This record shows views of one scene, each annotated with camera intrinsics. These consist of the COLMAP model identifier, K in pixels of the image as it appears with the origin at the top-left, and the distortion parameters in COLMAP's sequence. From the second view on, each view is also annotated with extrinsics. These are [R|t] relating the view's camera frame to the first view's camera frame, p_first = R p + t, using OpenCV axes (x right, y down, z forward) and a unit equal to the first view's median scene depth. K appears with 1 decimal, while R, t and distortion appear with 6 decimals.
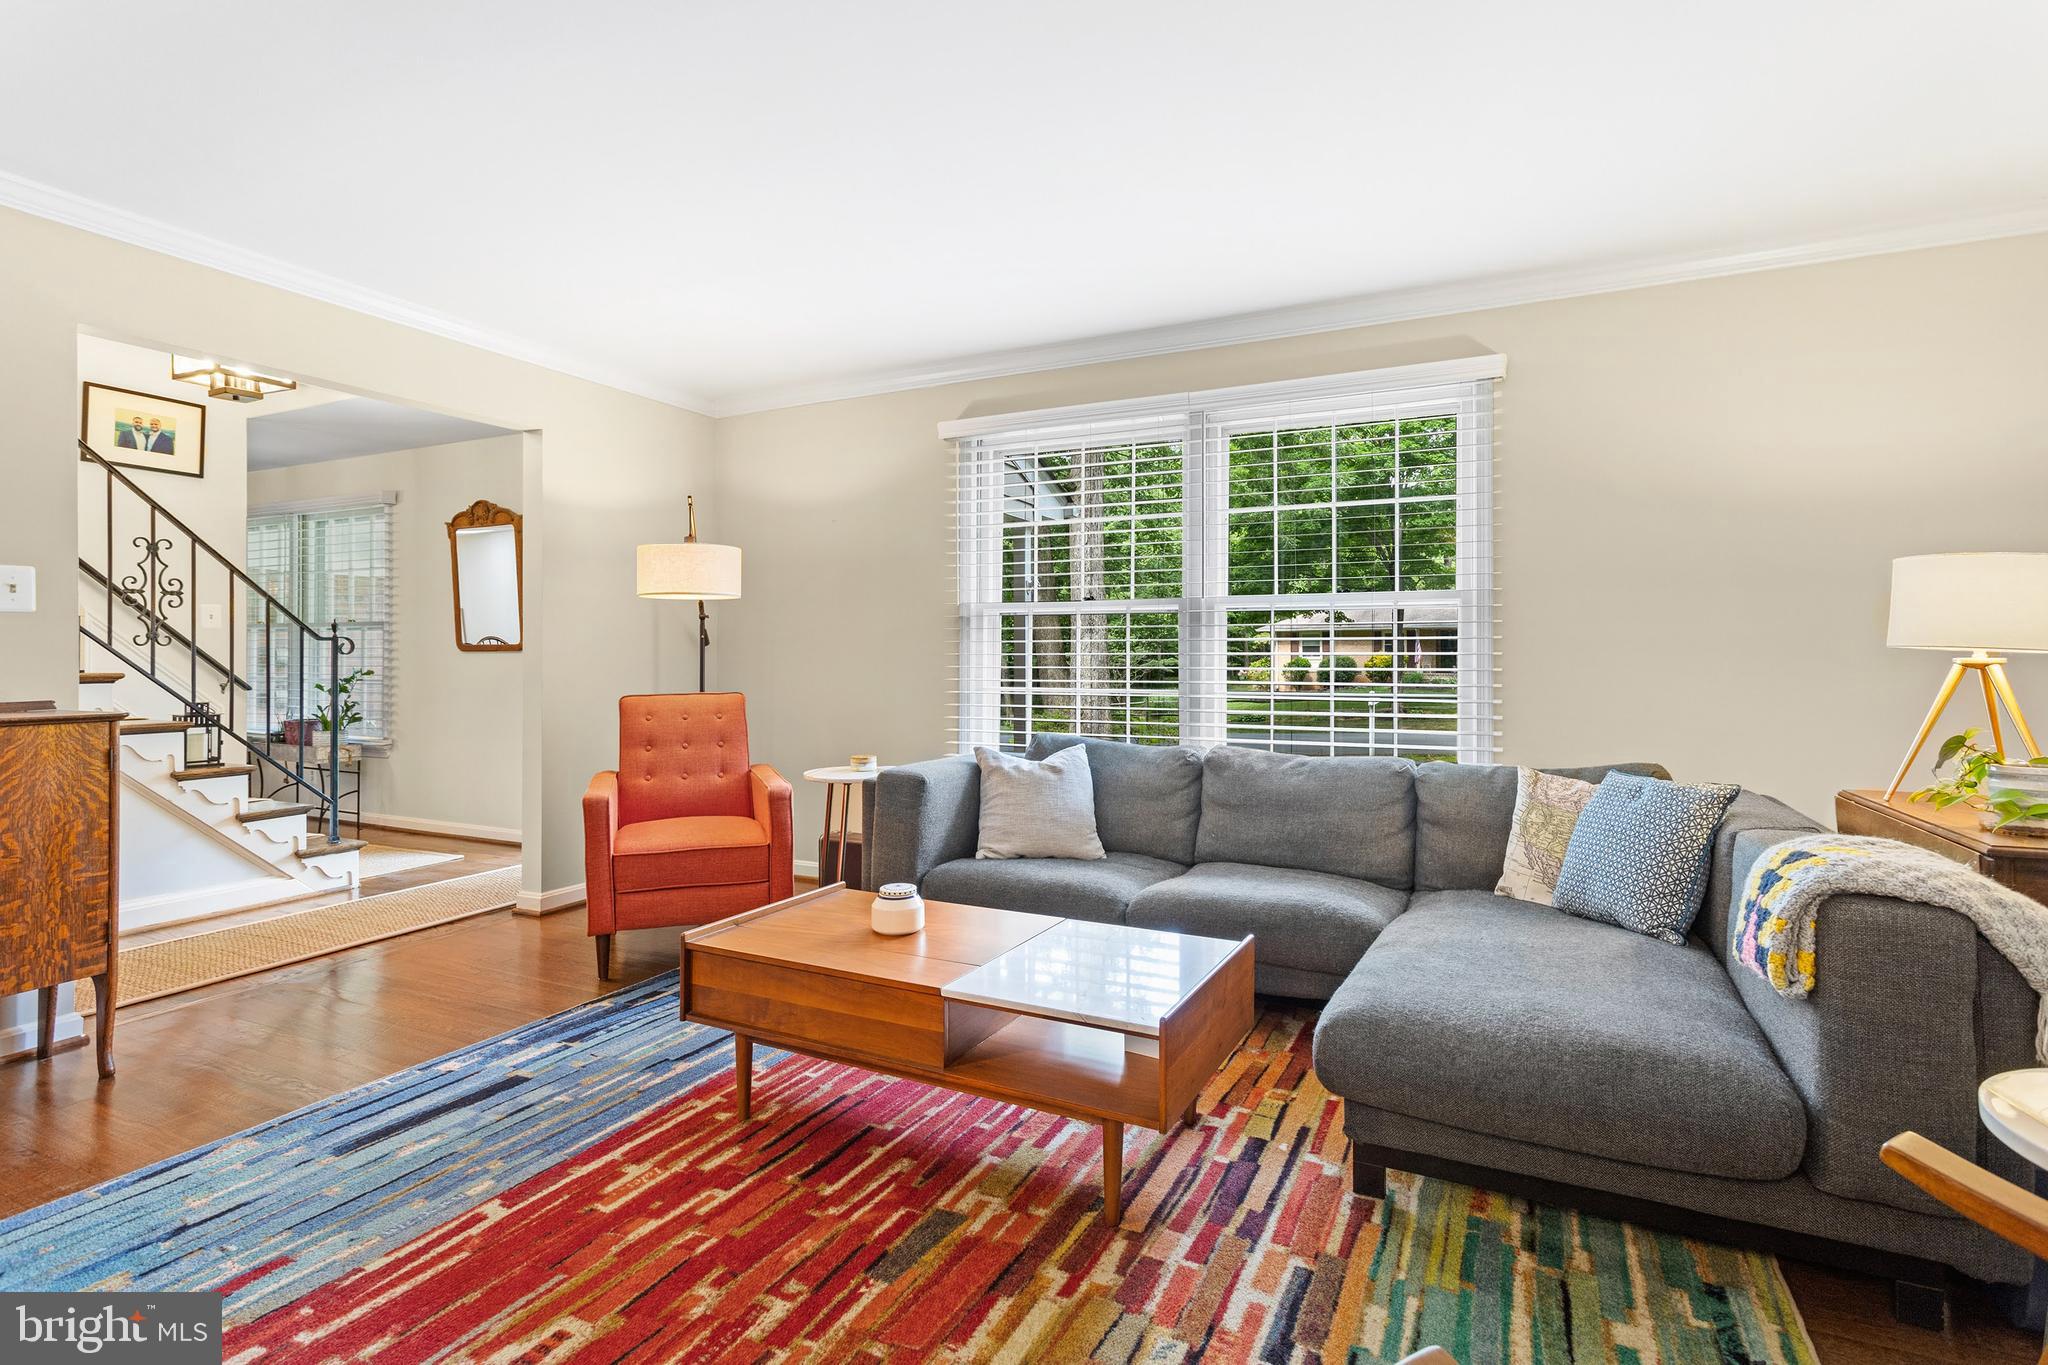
lens RADIAL K [[970.6, 0, 1035.9], [0, 970.6, 661.1], [0, 0, 1]] dist [0.001214, 0.000163]
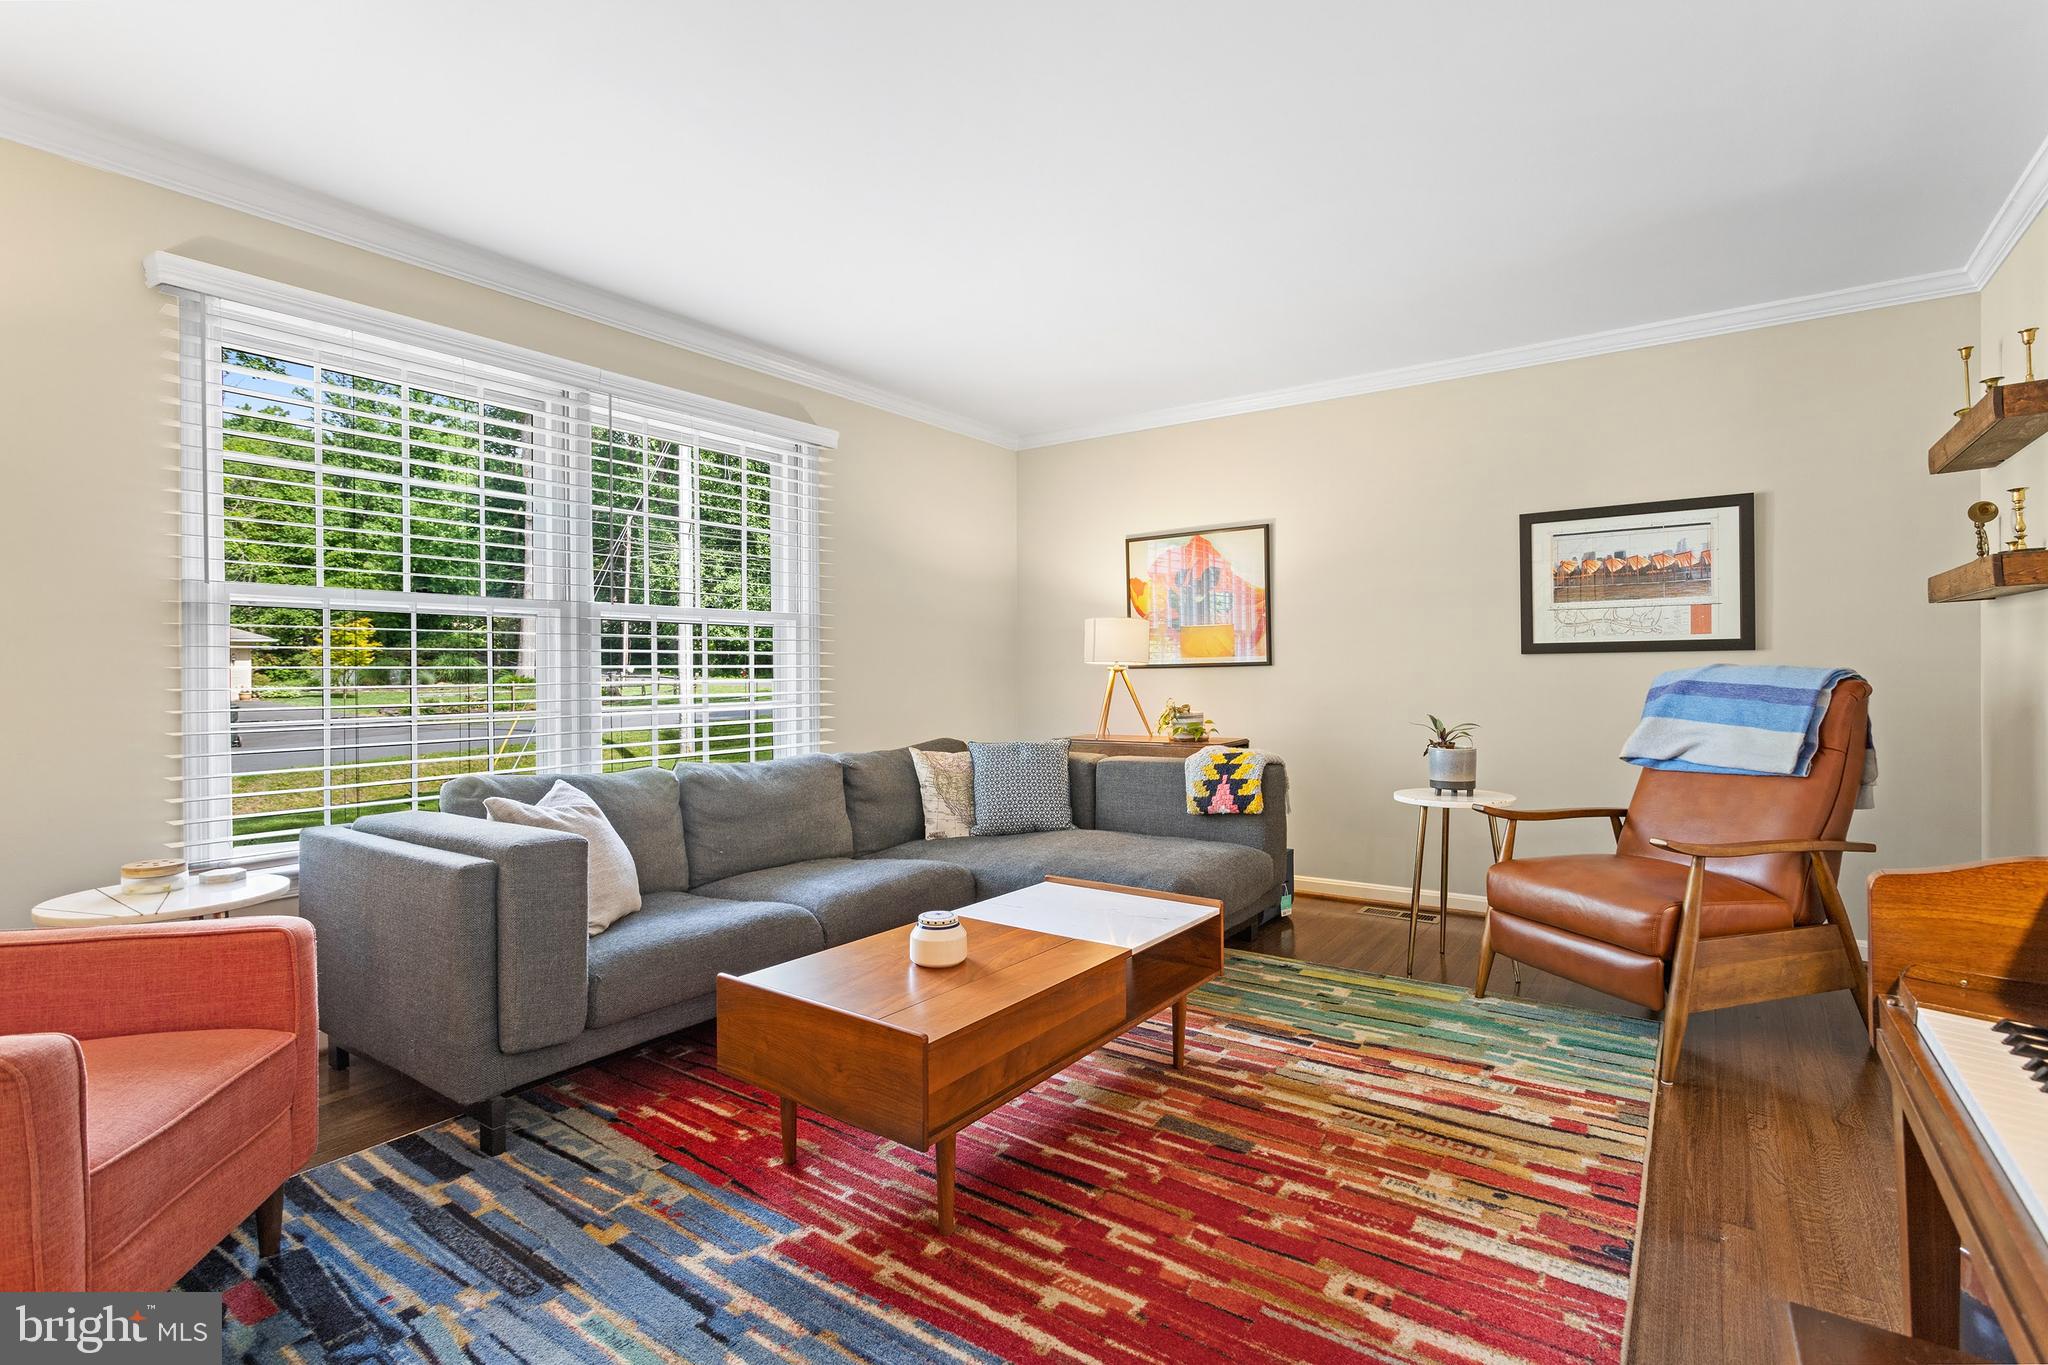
lens RADIAL K [[970.6, 0, 1027.5], [0, 970.6, 688.8], [0, 0, 1]] dist [0.001214, 0.000163]
pose [[0.161980, -0.024903, 0.986480, -1.308361], [0.004900, 0.999690, 0.024431, -0.013971], [-0.986782, 0.000876, 0.162052, 0.955235]]
